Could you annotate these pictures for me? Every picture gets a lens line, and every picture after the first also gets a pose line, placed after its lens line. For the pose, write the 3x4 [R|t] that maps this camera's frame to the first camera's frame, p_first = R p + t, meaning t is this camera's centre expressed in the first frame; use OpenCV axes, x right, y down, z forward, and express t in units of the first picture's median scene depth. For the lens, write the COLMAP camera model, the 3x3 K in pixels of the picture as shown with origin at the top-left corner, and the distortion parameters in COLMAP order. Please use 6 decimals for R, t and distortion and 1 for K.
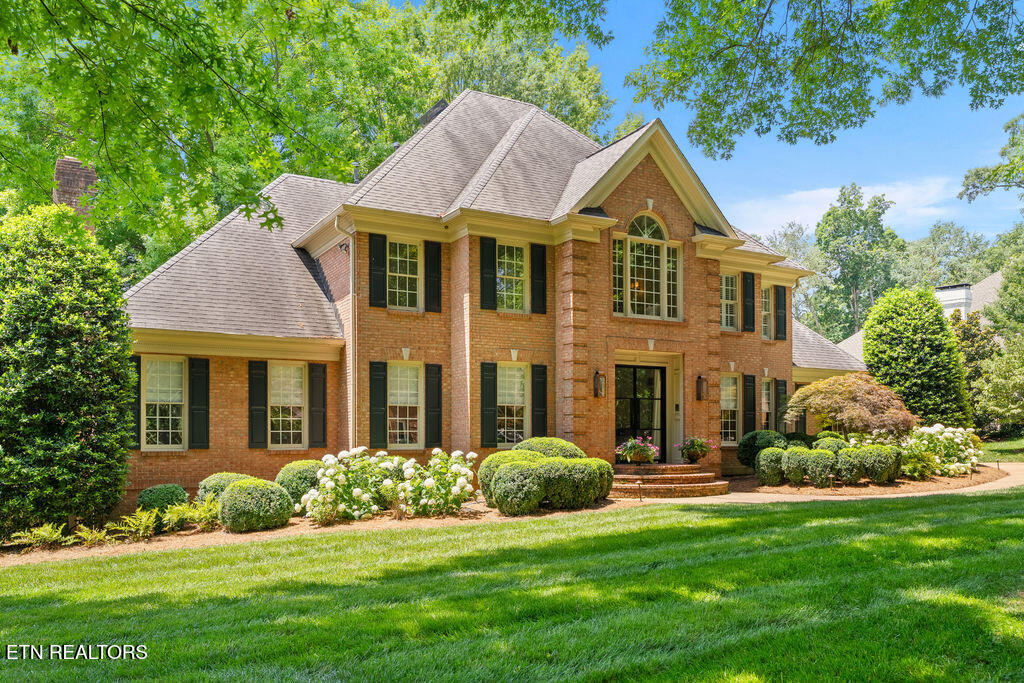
lens RADIAL K [[847.4, 0, 512.0], [0, 847.4, 341.5], [0, 0, 1]] dist [-0.000024, 0.001902]
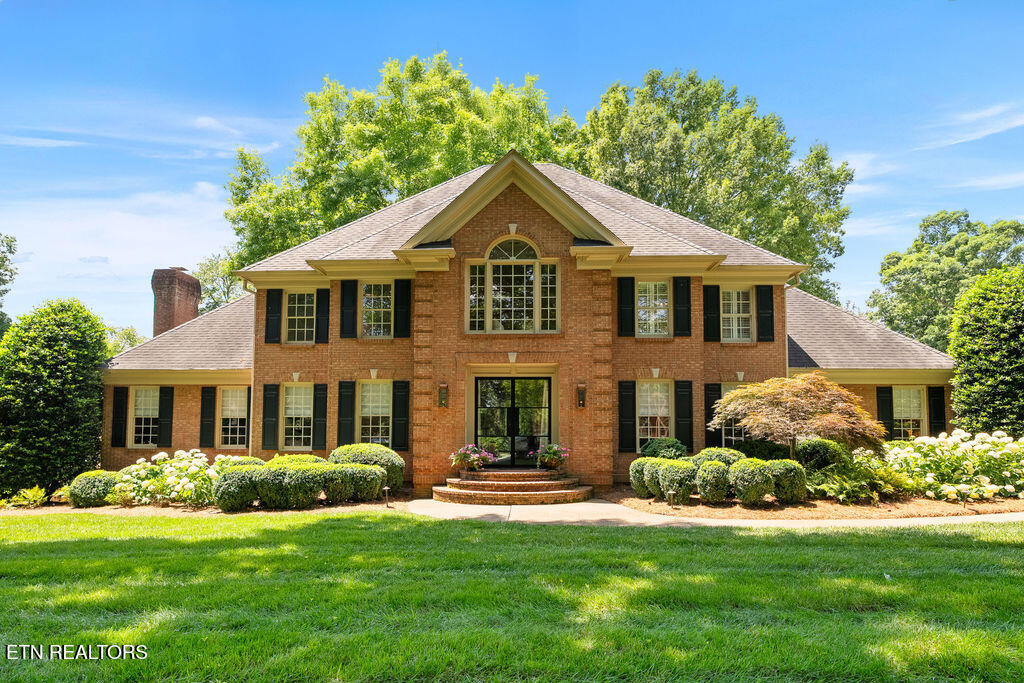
lens RADIAL K [[571.1, 0, 512.0], [0, 571.1, 341.5], [0, 0, 1]] dist [-0.002006, -0.000221]
pose [[0.827256, -0.080357, -0.556049, 0.562299], [0.054496, 0.996529, -0.062937, 0.029144], [0.559176, 0.021763, 0.828763, 0.396498]]
